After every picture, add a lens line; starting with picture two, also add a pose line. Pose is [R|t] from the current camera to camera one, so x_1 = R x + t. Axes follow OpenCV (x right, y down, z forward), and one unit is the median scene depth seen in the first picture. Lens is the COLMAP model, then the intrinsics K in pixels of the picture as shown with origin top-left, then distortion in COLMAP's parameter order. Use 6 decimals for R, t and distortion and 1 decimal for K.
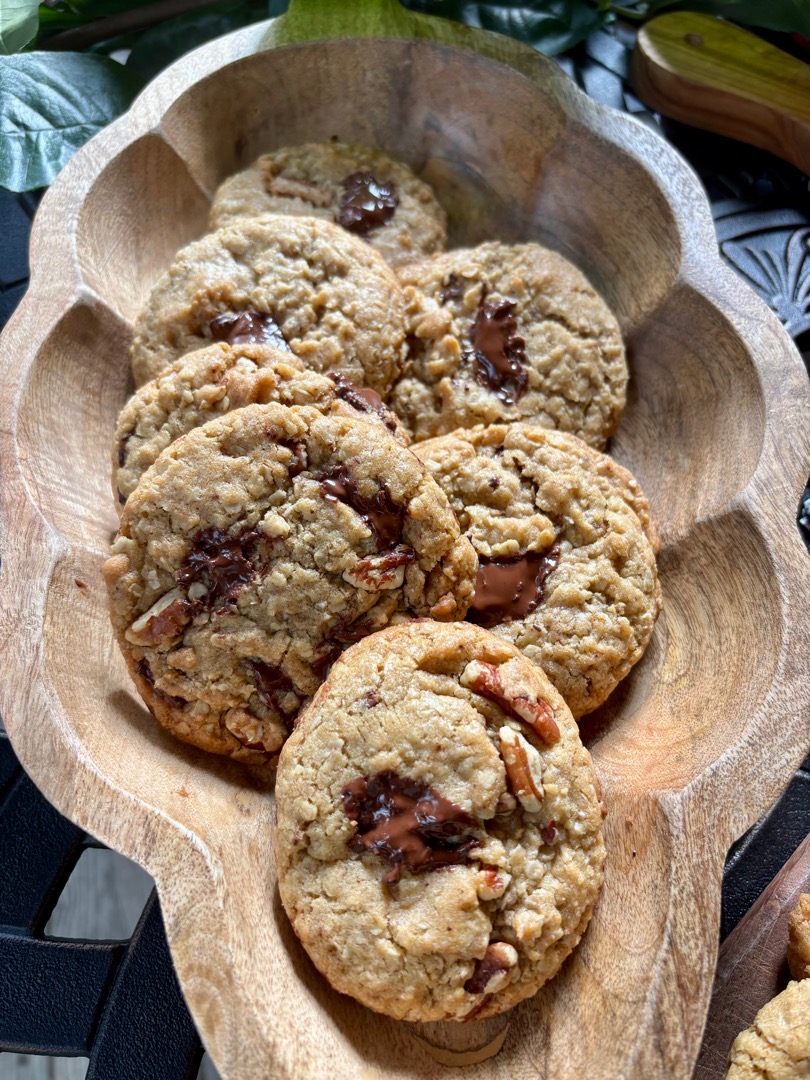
lens RADIAL K [[876.5, 0, 405.0], [0, 876.5, 540.0], [0, 0, 1]] dist [0.011503, -0.069414]
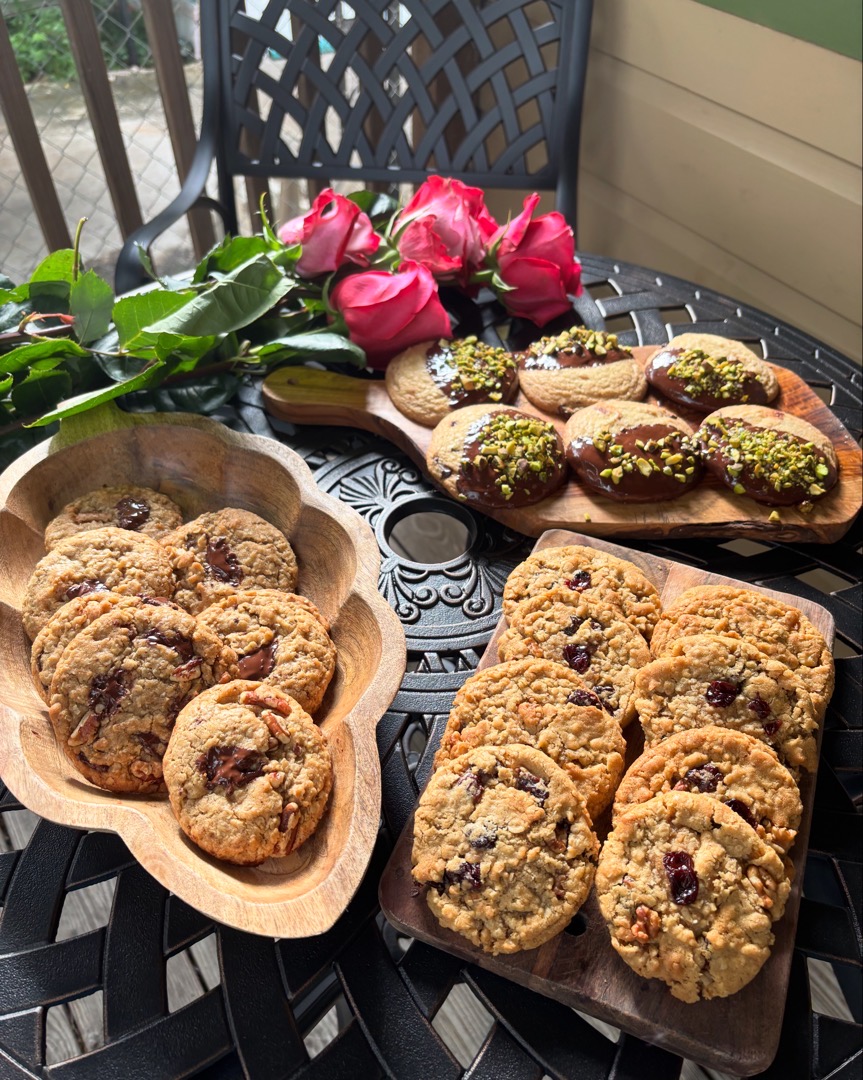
lens RADIAL K [[886.2, 0, 461.3], [0, 886.2, 539.2], [0, 0, 1]] dist [0.176139, -0.559008]
pose [[0.915109, -0.284634, 0.285584, 0.041870], [0.353820, 0.906532, -0.230241, 0.426340], [-0.193357, 0.311741, 0.930285, -1.082396]]
